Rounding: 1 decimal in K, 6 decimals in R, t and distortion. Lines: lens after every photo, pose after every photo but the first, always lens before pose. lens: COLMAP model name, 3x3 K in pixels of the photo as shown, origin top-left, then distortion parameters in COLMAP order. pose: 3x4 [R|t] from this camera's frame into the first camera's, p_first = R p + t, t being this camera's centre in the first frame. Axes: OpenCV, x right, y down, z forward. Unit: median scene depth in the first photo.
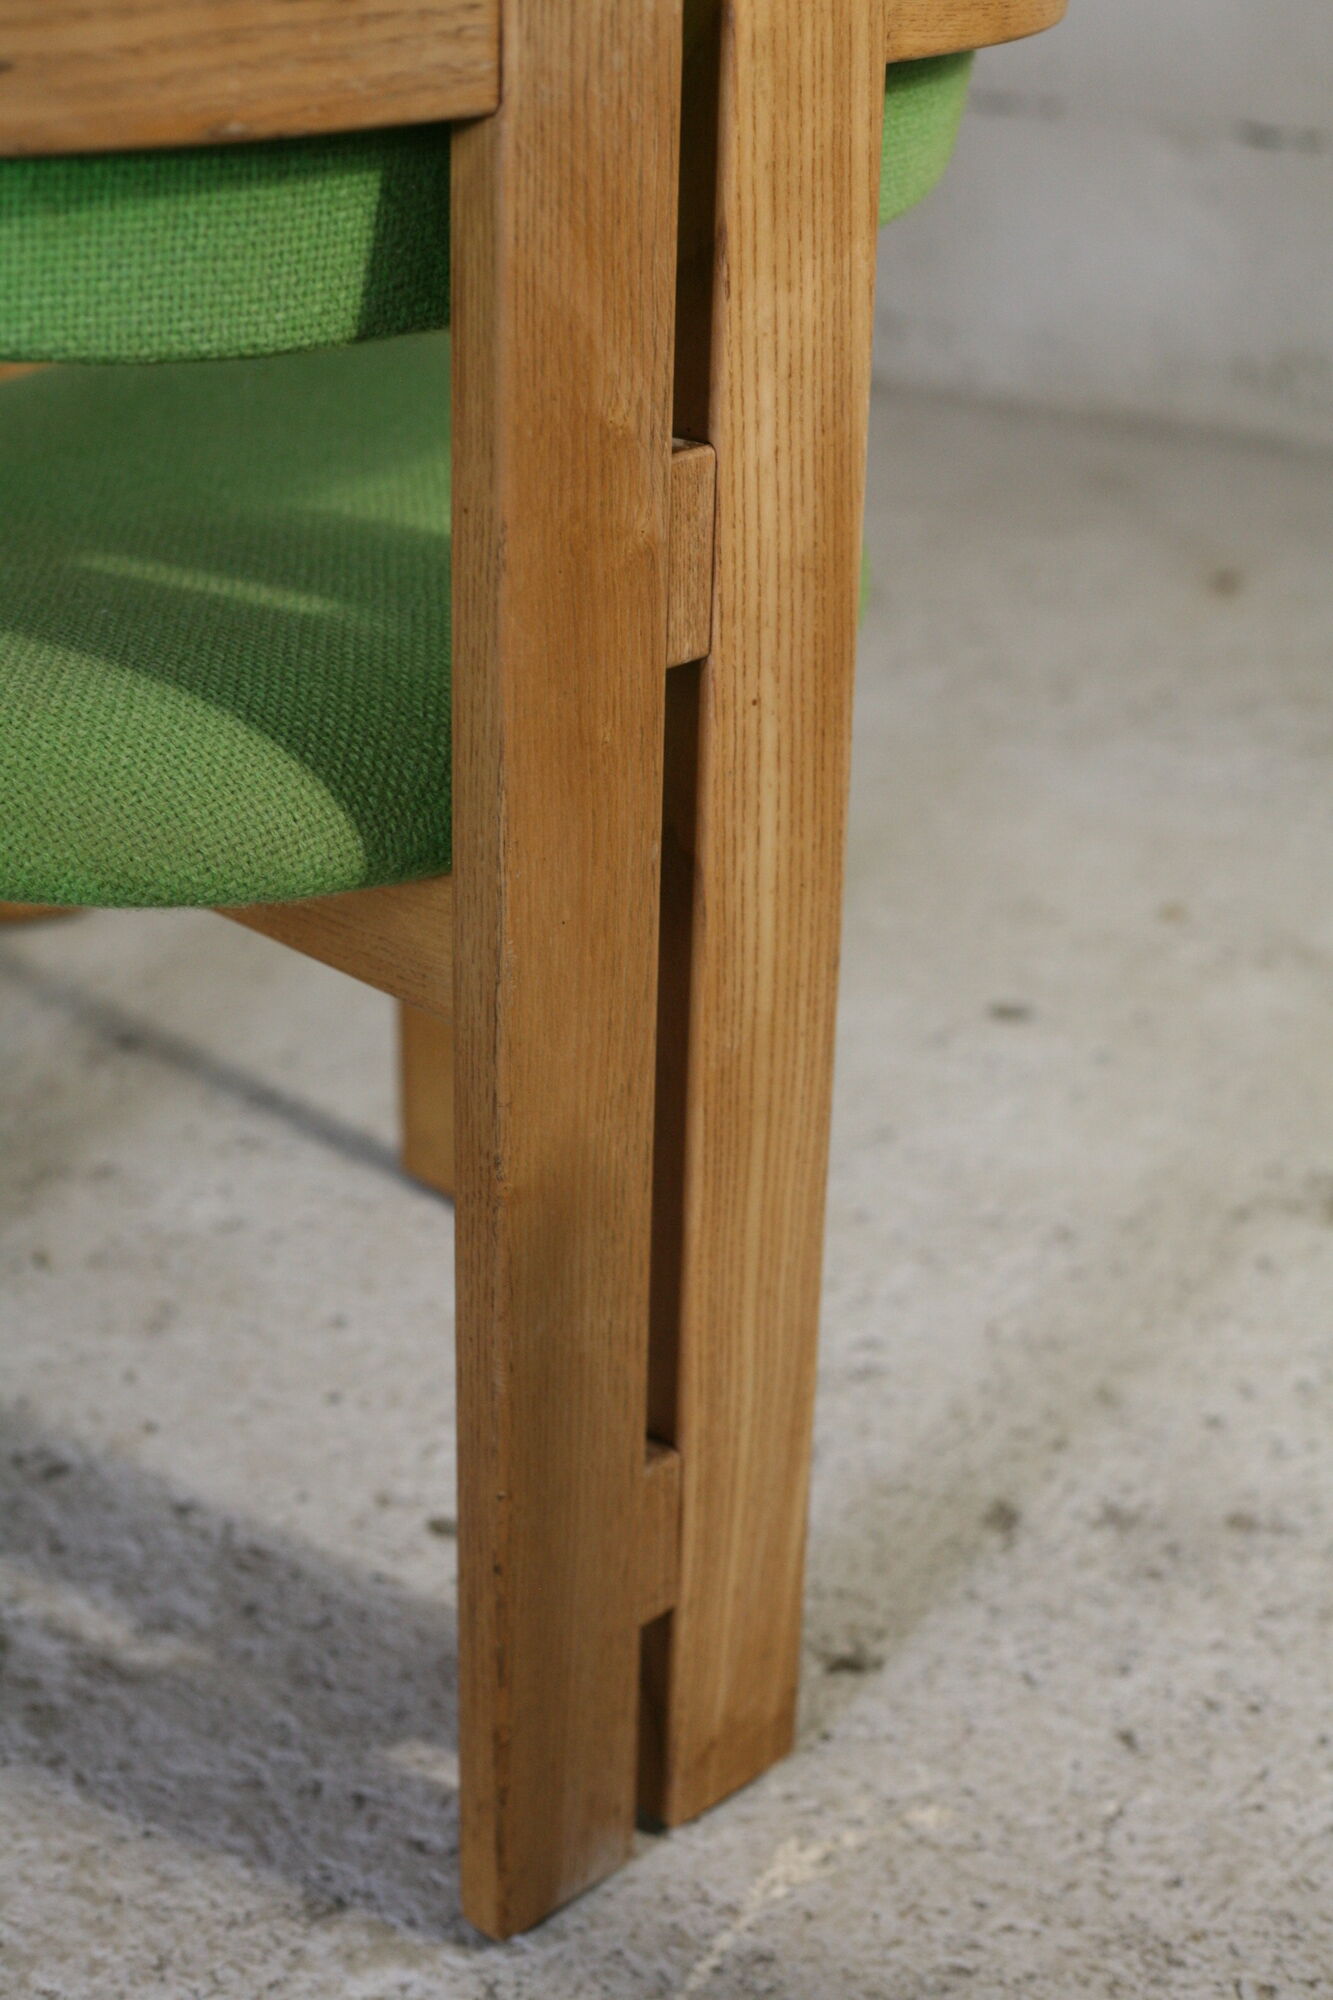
lens RADIAL K [[2996.5, 0, 666.5], [0, 2996.5, 1000.0], [0, 0, 1]] dist [-0.130508, -0.123148]
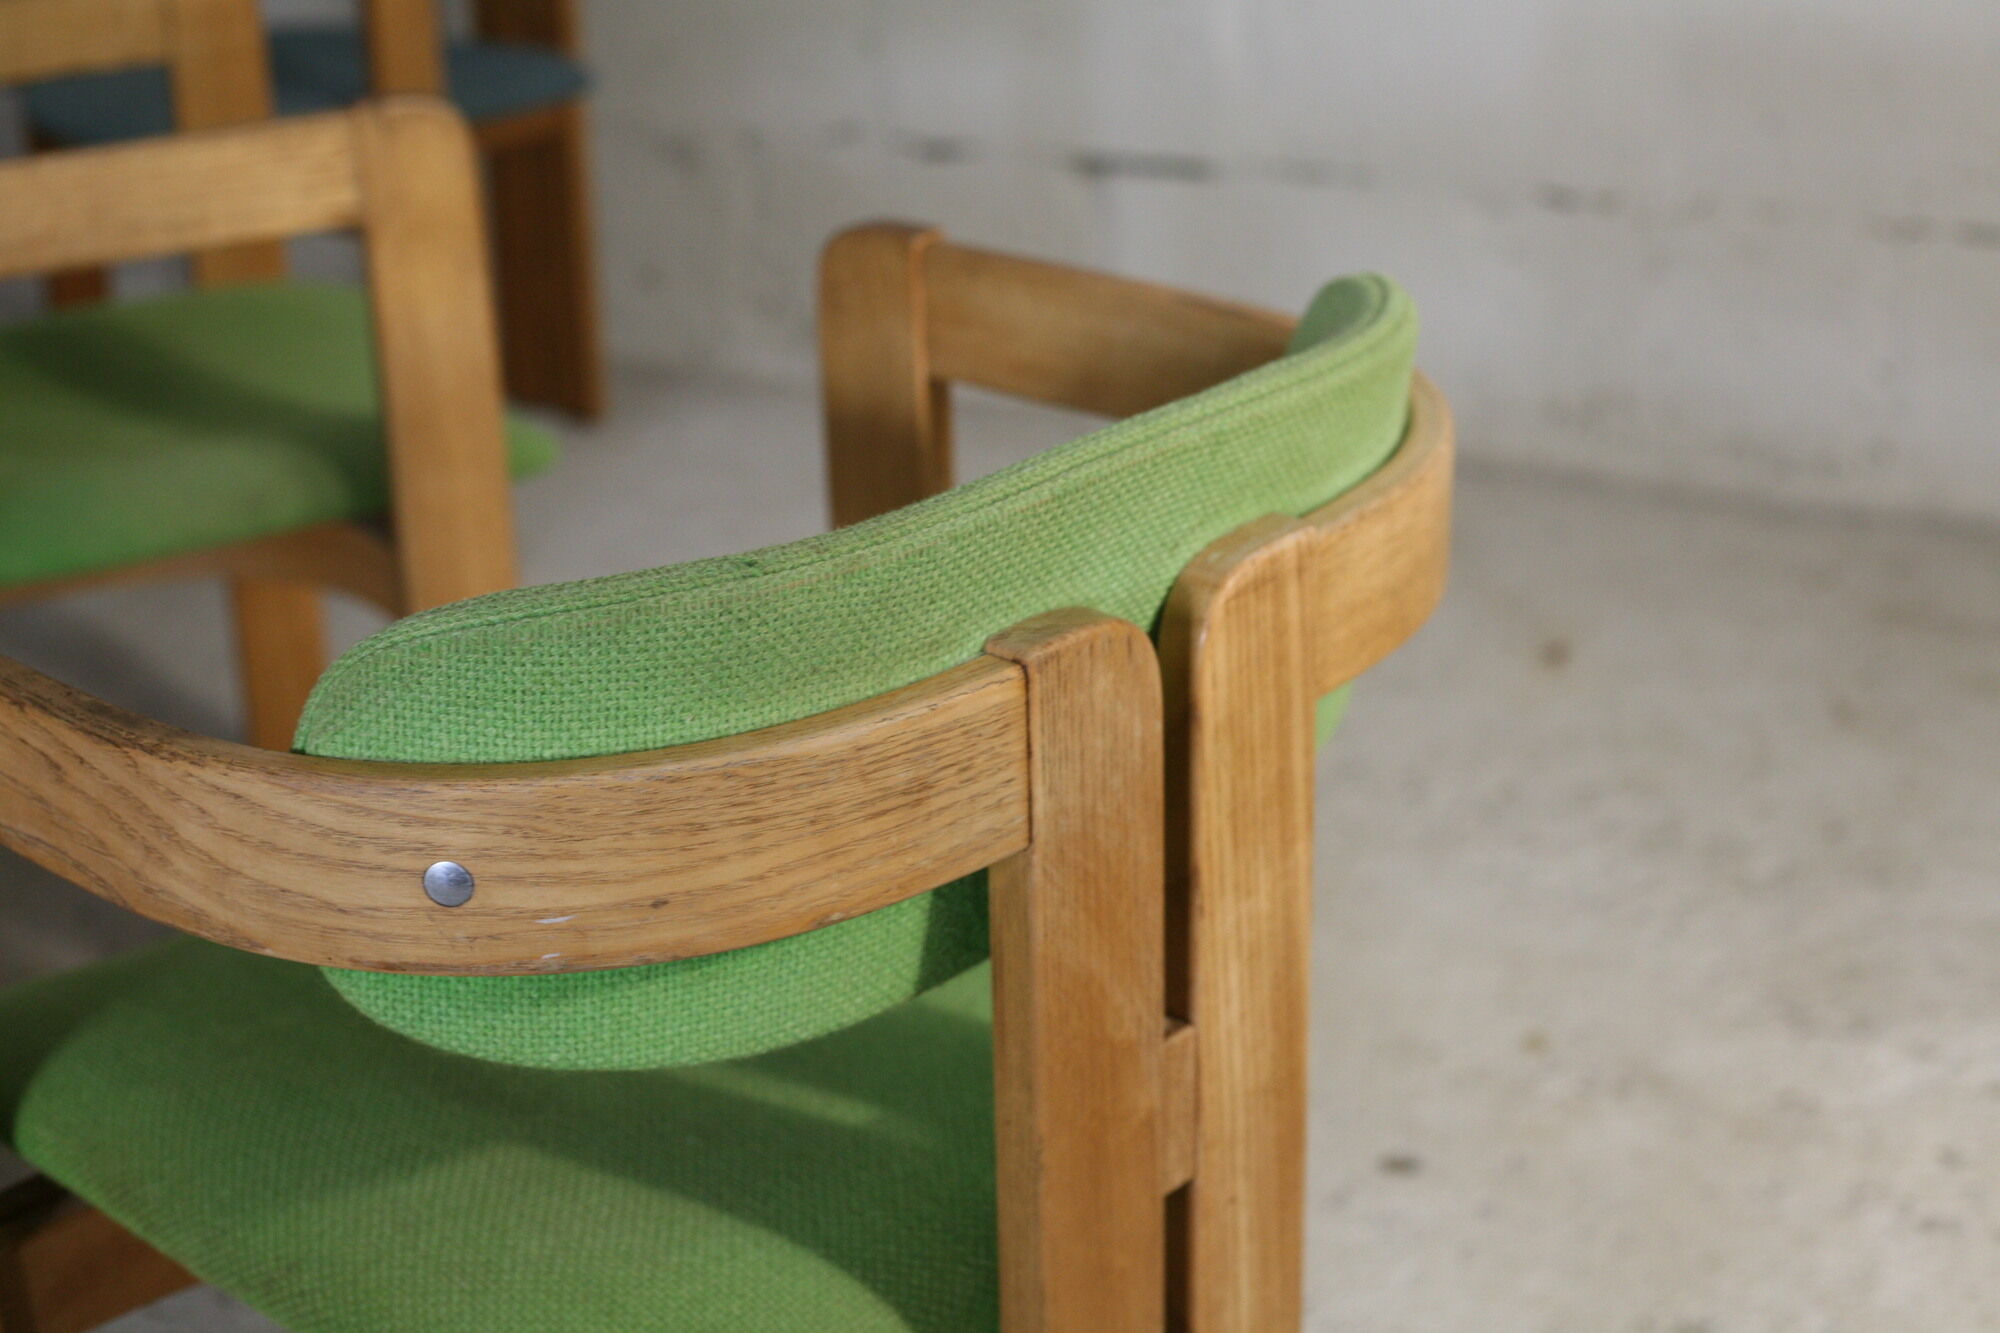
lens RADIAL K [[2996.5, 0, 1000.0], [0, 2996.5, 666.5], [0, 0, 1]] dist [-0.130508, -0.123148]
pose [[0.998372, -0.056551, 0.007387, -0.070900], [0.056837, 0.997281, -0.046916, -0.303732], [-0.004714, 0.047259, 0.998872, -0.268679]]
